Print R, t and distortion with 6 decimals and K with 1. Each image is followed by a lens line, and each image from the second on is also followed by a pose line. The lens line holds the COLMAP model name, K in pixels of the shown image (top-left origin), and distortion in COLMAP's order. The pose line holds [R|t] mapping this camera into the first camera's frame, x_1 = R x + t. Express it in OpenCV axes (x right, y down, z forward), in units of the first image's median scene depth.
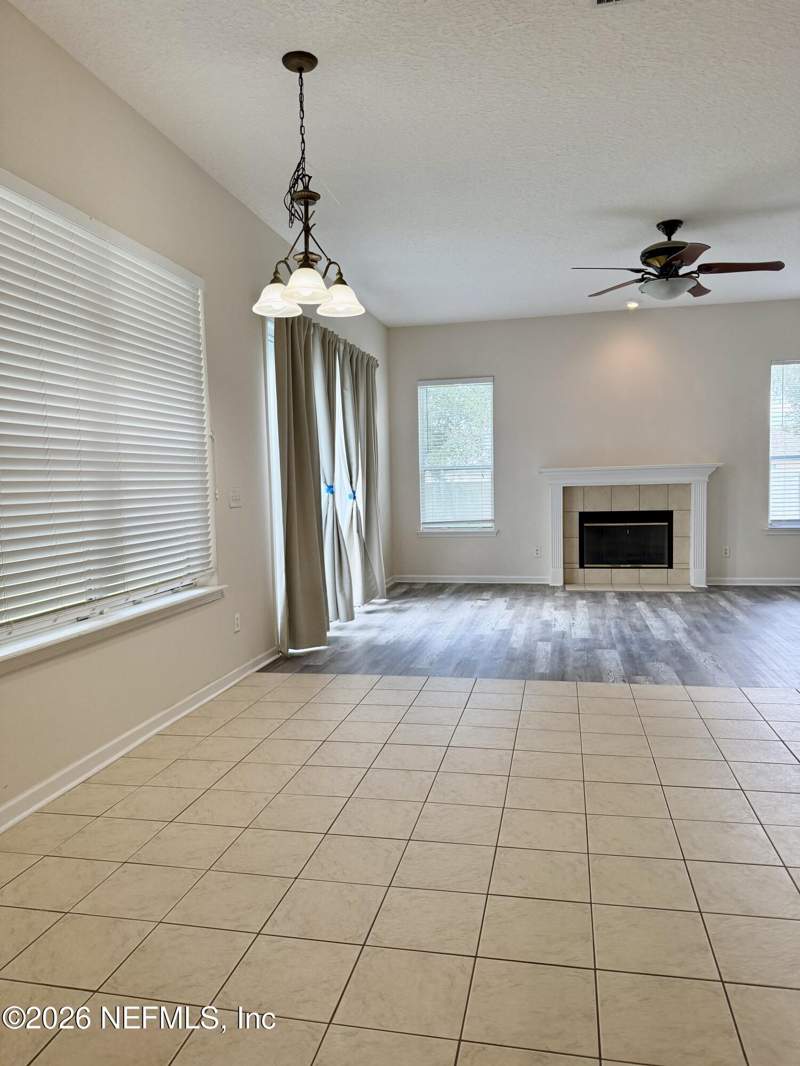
lens RADIAL K [[757.0, 0, 400.0], [0, 757.0, 533.0], [0, 0, 1]] dist [0.058160, -0.001427]
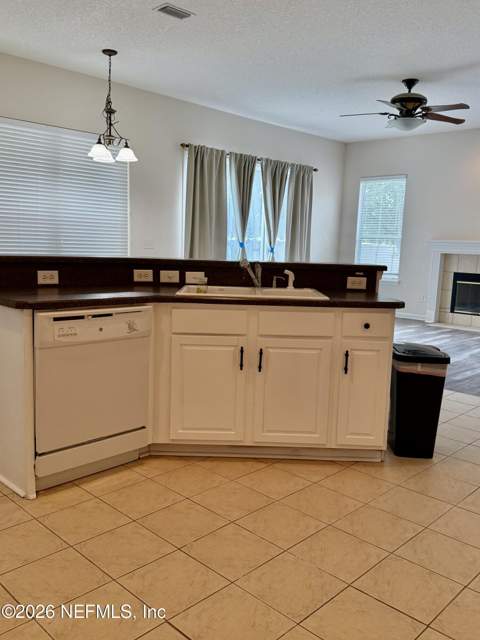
lens RADIAL K [[550.6, 0, 240.0], [0, 550.6, 320.0], [0, 0, 1]] dist [-0.000431, -0.000462]
pose [[0.846071, 0.123521, -0.518562, 0.482611], [-0.082240, 0.991383, 0.101967, -0.012900], [0.526689, -0.043625, 0.848938, -0.083389]]
